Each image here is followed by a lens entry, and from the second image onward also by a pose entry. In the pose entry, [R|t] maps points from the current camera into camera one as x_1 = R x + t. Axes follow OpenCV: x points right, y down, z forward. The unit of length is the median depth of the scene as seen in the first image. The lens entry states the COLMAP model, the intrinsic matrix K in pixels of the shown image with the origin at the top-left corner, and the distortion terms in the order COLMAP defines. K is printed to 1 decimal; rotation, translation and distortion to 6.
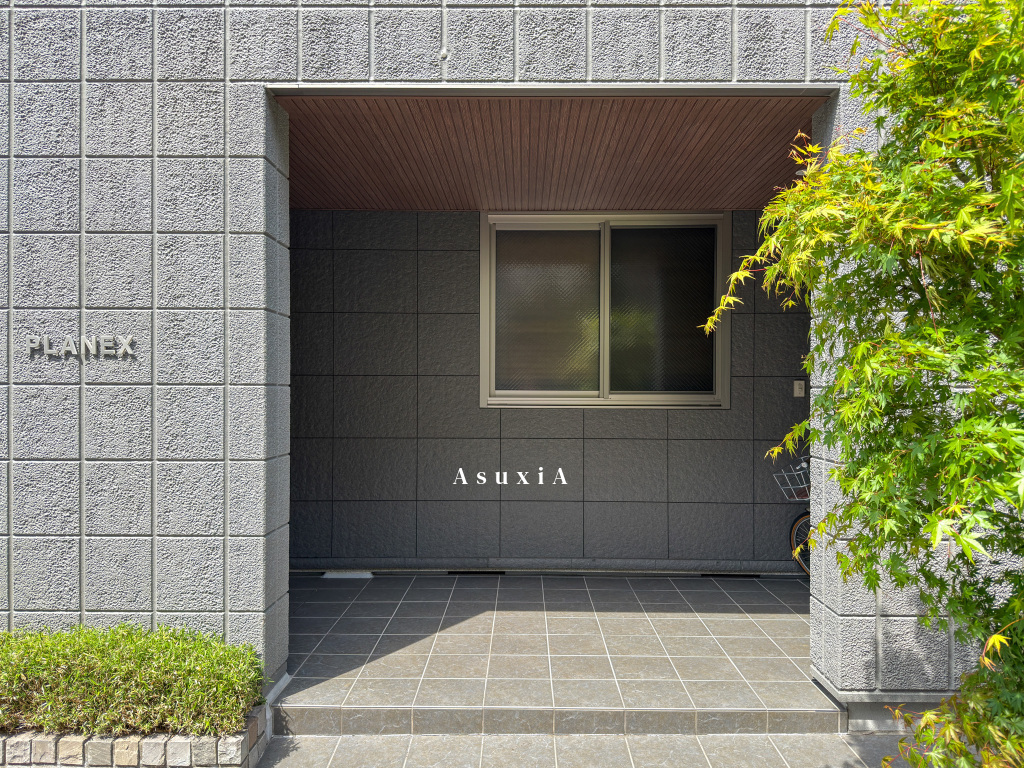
lens RADIAL K [[725.4, 0, 497.4], [0, 725.4, 399.6], [0, 0, 1]] dist [0.018771, -0.026351]
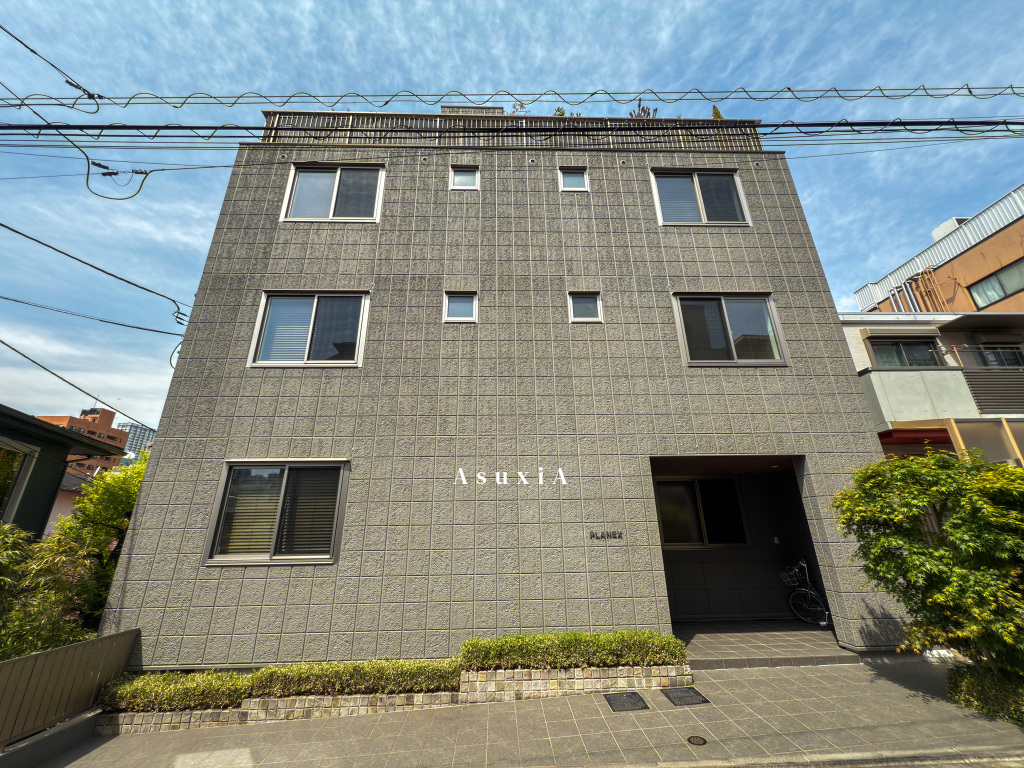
lens RADIAL K [[407.8, 0, 513.7], [0, 407.8, 381.4], [0, 0, 1]] dist [0.000843, -0.001350]
pose [[0.998978, -0.003853, 0.045041, -1.073439], [0.019624, 0.934550, -0.355290, -0.072133], [-0.040724, 0.355810, 0.933670, -0.976680]]
